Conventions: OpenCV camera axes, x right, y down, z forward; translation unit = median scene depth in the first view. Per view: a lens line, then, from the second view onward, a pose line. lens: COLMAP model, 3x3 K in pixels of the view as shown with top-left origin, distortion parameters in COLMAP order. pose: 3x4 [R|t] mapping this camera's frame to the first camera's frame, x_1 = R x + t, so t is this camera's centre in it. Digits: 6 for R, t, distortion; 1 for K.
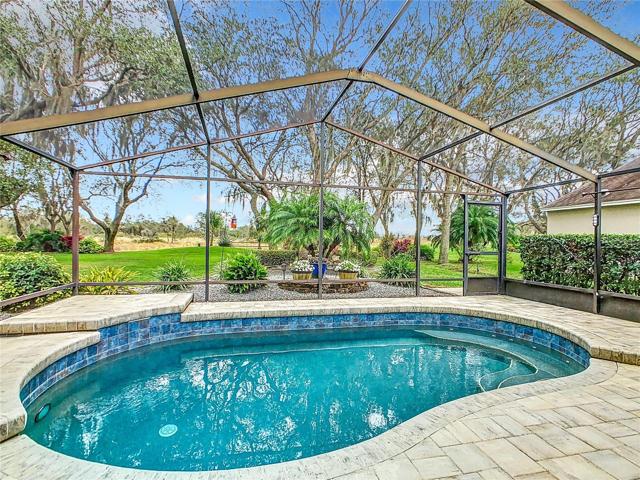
lens RADIAL K [[329.2, 0, 322.4], [0, 329.2, 241.5], [0, 0, 1]] dist [-0.013918, -0.000627]
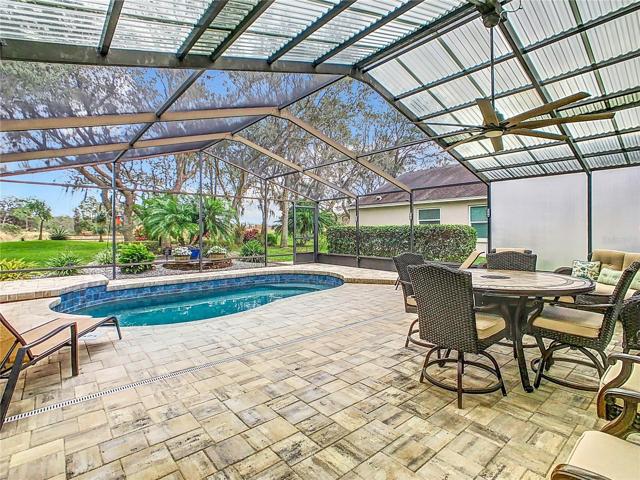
lens RADIAL K [[329.2, 0, 322.0], [0, 329.2, 236.8], [0, 0, 1]] dist [-0.013918, -0.000627]
pose [[0.895948, -0.026493, 0.443368, -0.146221], [0.017888, 0.999562, 0.023582, -0.005910], [-0.443799, -0.013197, 0.896029, -0.464602]]
